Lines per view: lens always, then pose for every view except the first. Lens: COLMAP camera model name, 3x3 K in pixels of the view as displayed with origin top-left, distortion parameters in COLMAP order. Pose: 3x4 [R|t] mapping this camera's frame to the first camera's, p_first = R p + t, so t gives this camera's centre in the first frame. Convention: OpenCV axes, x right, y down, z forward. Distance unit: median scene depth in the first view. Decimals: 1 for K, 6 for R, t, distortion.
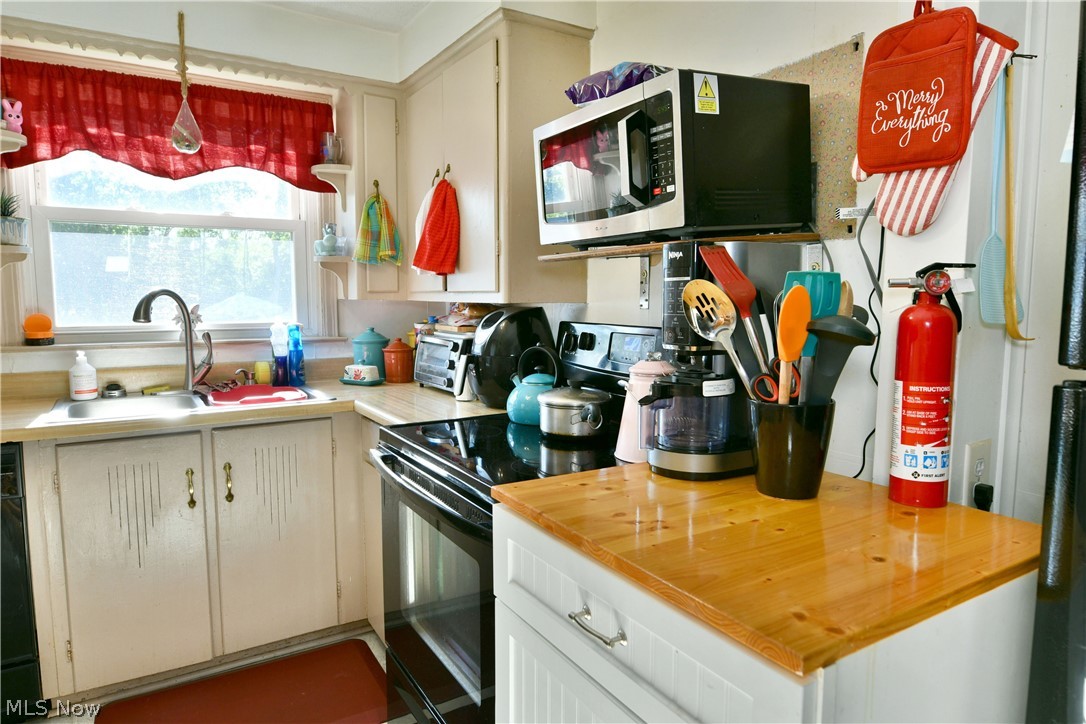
lens RADIAL K [[667.5, 0, 549.4], [0, 667.5, 363.9], [0, 0, 1]] dist [-0.012909, -0.004647]
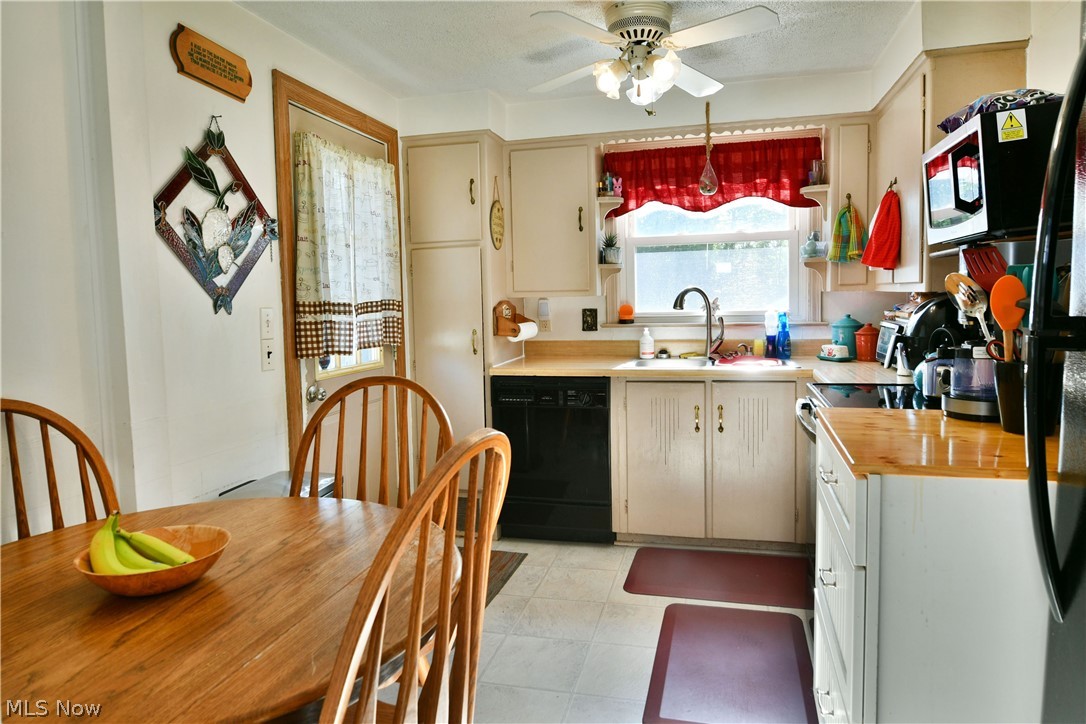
lens RADIAL K [[667.5, 0, 549.4], [0, 667.5, 363.9], [0, 0, 1]] dist [-0.012909, -0.004647]
pose [[0.686278, 0.055122, -0.725247, 0.286084], [-0.047298, 0.998396, 0.031127, 0.027146], [0.725800, 0.012941, 0.687784, -0.256273]]
